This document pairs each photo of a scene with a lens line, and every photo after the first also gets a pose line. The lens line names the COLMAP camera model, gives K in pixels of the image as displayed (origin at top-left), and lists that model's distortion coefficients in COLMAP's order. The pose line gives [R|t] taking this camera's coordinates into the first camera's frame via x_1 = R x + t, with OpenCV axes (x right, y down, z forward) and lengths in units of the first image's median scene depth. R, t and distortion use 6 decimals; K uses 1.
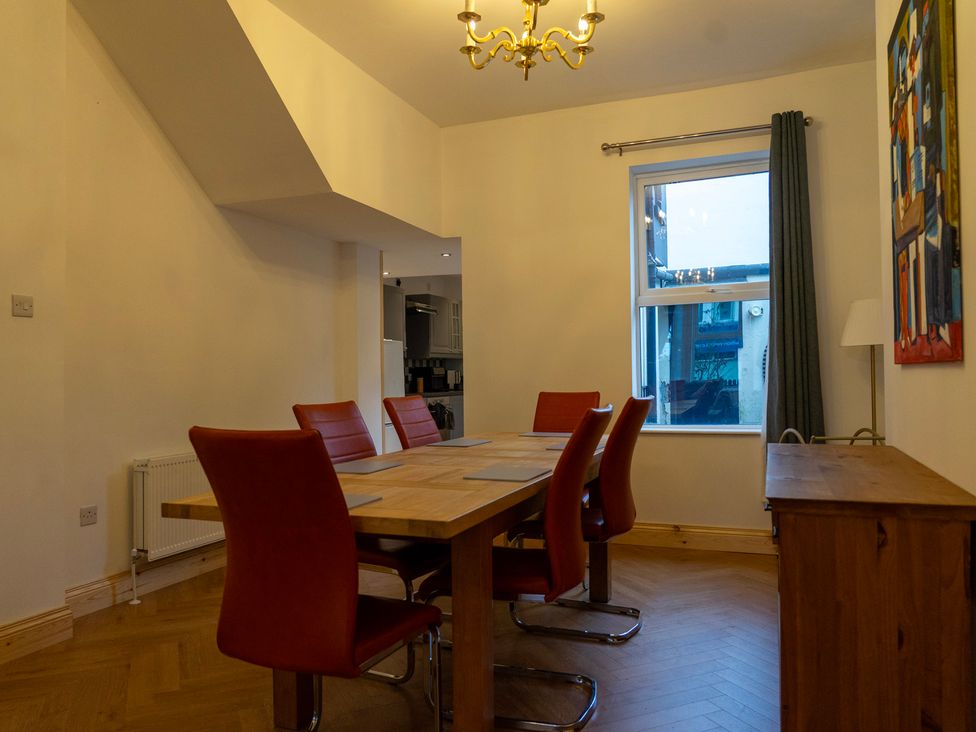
lens RADIAL K [[737.6, 0, 489.8], [0, 737.6, 367.9], [0, 0, 1]] dist [-0.024394, 0.014602]
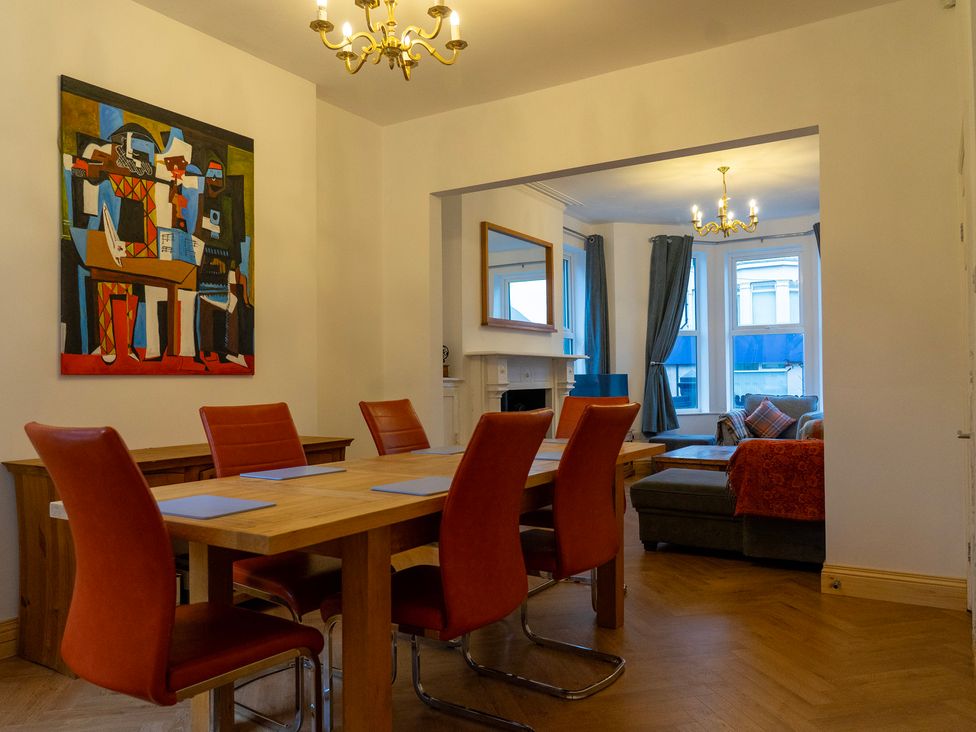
lens RADIAL K [[737.6, 0, 491.0], [0, 737.6, 361.7], [0, 0, 1]] dist [-0.024394, 0.014602]
pose [[-0.982725, 0.027369, 0.183034, -0.176770], [0.021434, 0.999181, -0.034325, 0.018211], [-0.183824, -0.029809, -0.982507, 1.356753]]
